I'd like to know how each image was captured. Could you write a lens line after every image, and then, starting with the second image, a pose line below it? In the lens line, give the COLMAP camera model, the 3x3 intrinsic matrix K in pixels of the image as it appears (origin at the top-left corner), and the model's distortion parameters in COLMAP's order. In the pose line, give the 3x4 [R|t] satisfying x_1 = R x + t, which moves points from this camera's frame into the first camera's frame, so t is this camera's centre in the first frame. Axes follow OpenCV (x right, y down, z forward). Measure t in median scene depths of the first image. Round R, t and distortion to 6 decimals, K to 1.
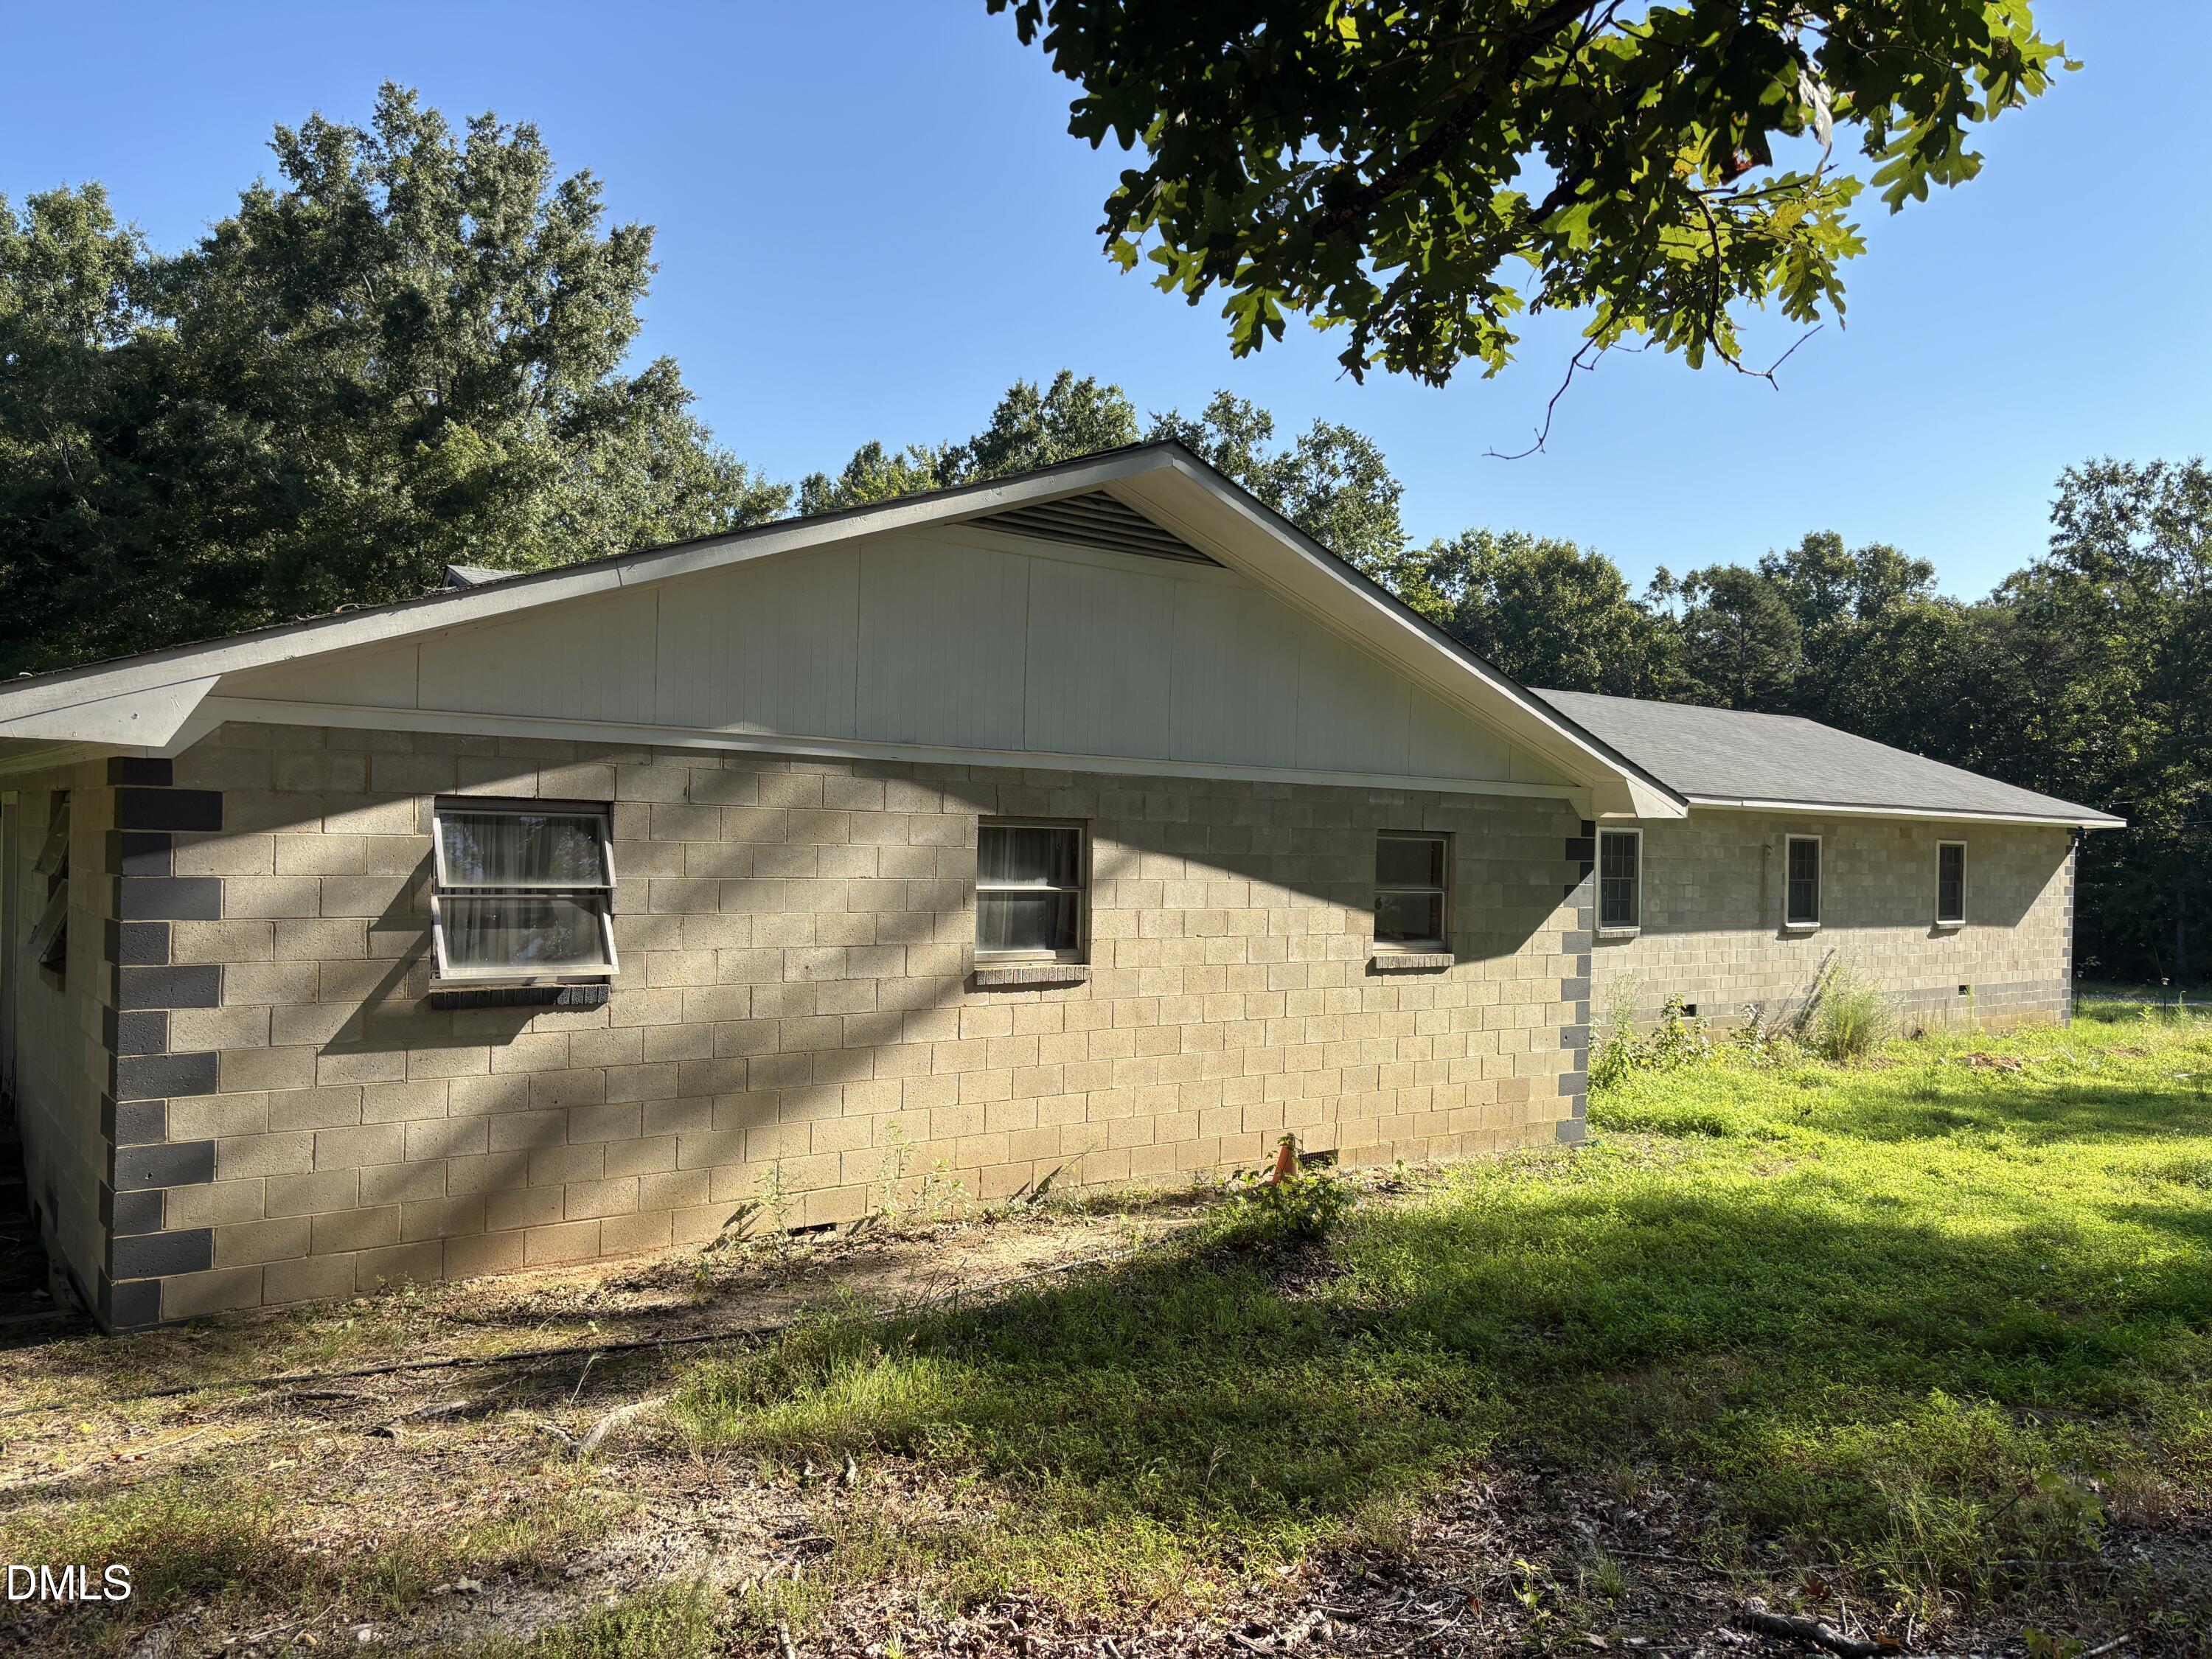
lens RADIAL K [[1649.0, 0, 1106.5], [0, 1649.0, 836.8], [0, 0, 1]] dist [0.088946, -0.119173]
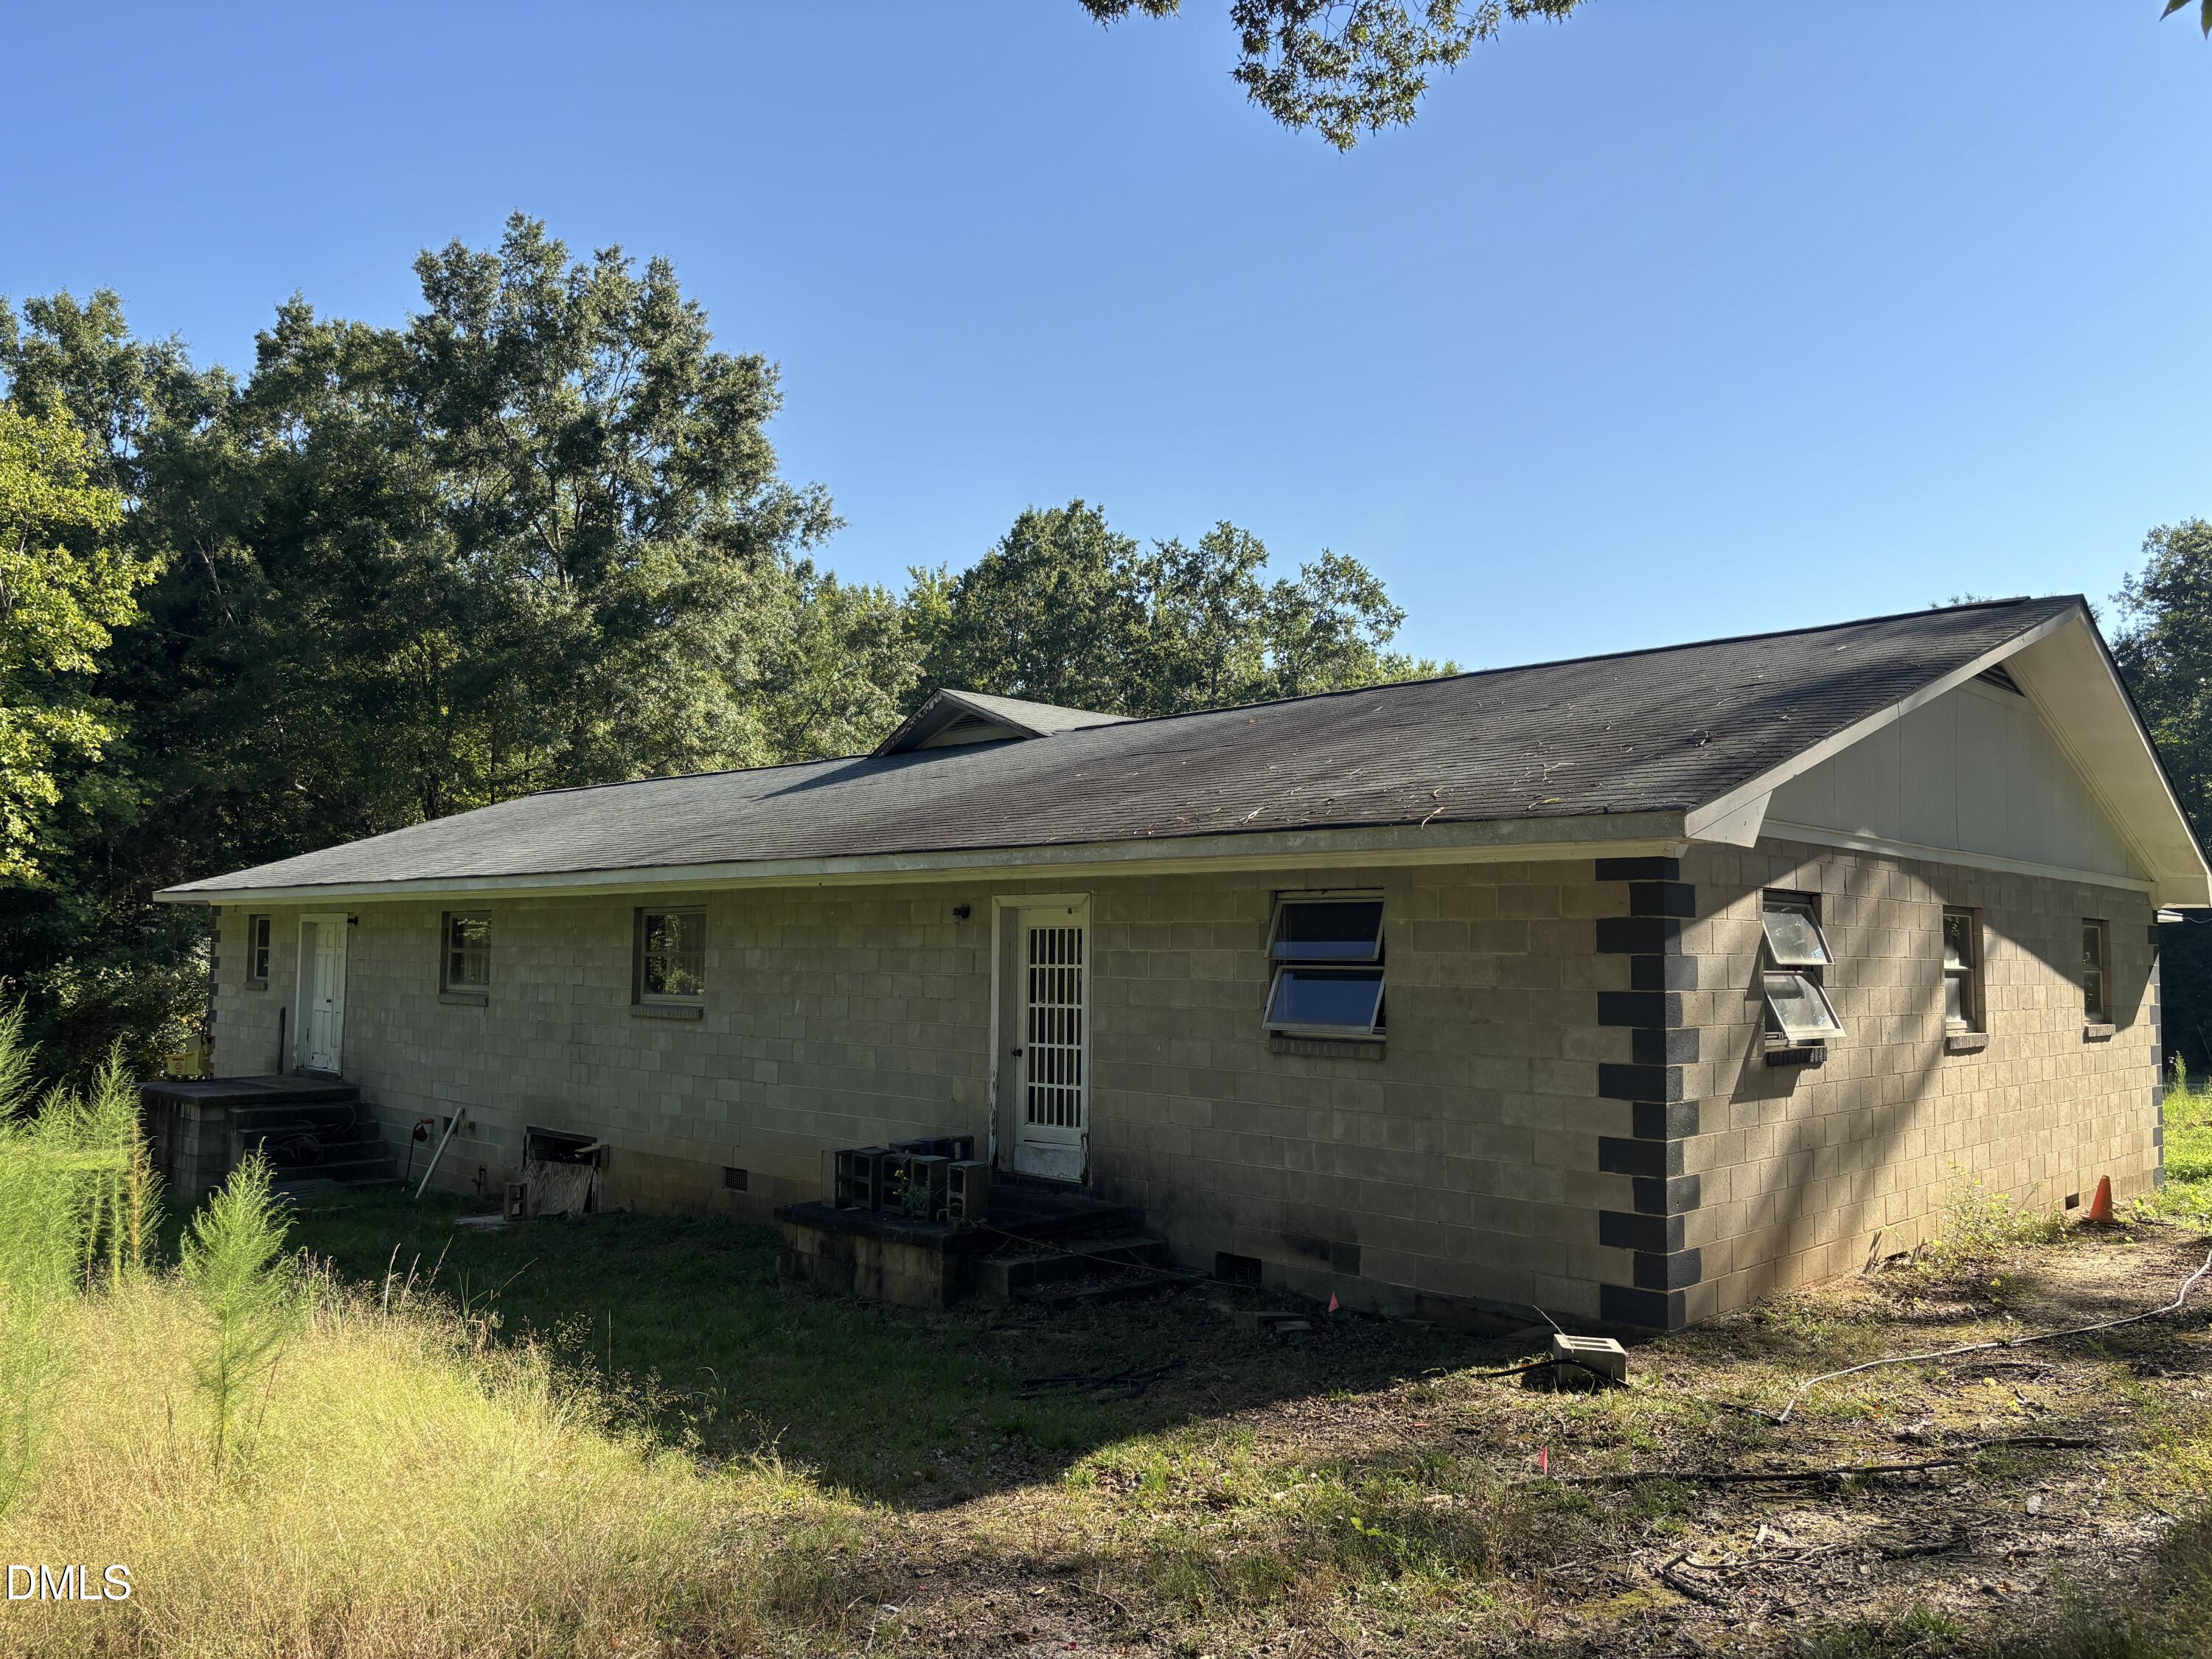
lens RADIAL K [[1649.0, 0, 1106.5], [0, 1649.0, 836.8], [0, 0, 1]] dist [0.088946, -0.119173]
pose [[0.991085, -0.005110, 0.133131, -0.225037], [0.014194, 0.997627, -0.067375, 0.002801], [-0.132471, 0.068665, 0.988806, -0.030465]]
